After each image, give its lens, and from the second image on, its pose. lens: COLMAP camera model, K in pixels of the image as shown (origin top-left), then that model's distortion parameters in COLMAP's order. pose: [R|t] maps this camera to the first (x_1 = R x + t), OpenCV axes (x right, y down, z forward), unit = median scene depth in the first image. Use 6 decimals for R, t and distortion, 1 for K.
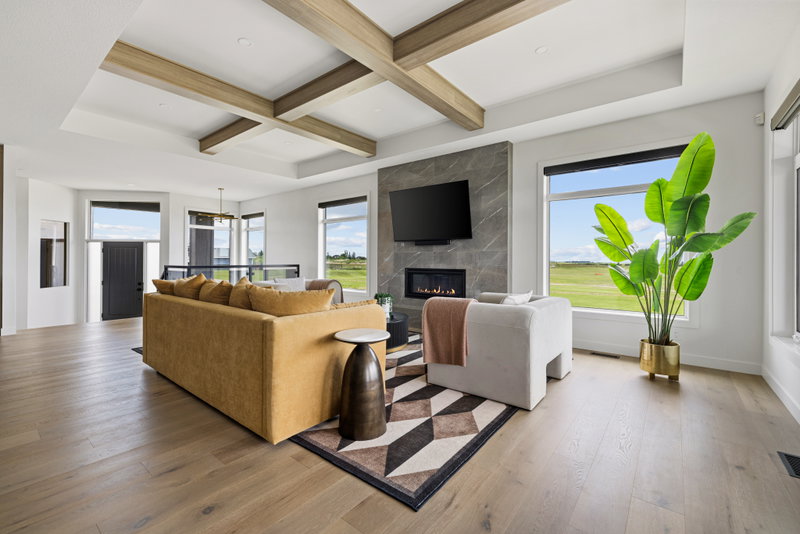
lens RADIAL K [[341.2, 0, 397.3], [0, 341.2, 259.8], [0, 0, 1]] dist [0.001609, 0.000117]
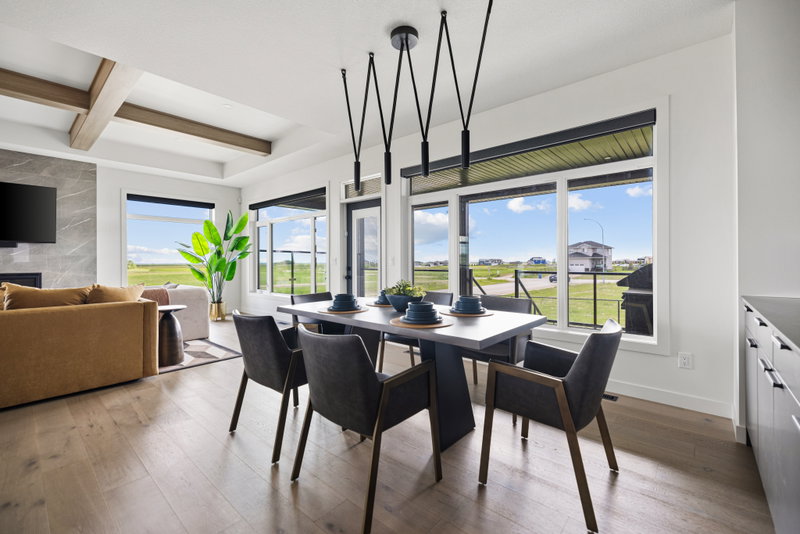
lens RADIAL K [[341.2, 0, 397.3], [0, 341.2, 259.8], [0, 0, 1]] dist [0.001609, 0.000117]
pose [[0.048086, -0.003624, 0.998837, -0.757907], [0.000514, 0.999993, 0.003603, -0.013421], [-0.998843, 0.000340, 0.048088, -0.100974]]
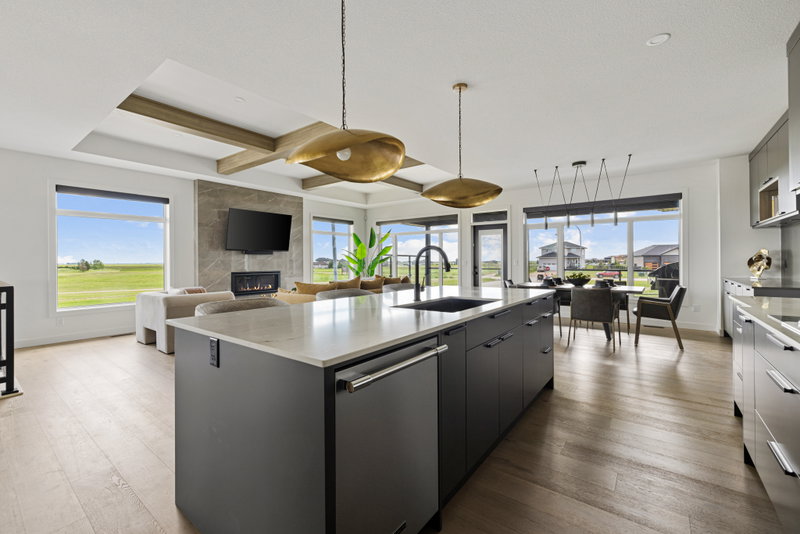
lens RADIAL K [[341.2, 0, 397.3], [0, 341.2, 259.8], [0, 0, 1]] dist [0.001609, 0.000117]
pose [[-0.019574, -0.005800, 0.999792, -1.340168], [0.000080, 0.999983, 0.005803, -0.029689], [-0.999808, 0.000194, -0.019573, 0.501463]]
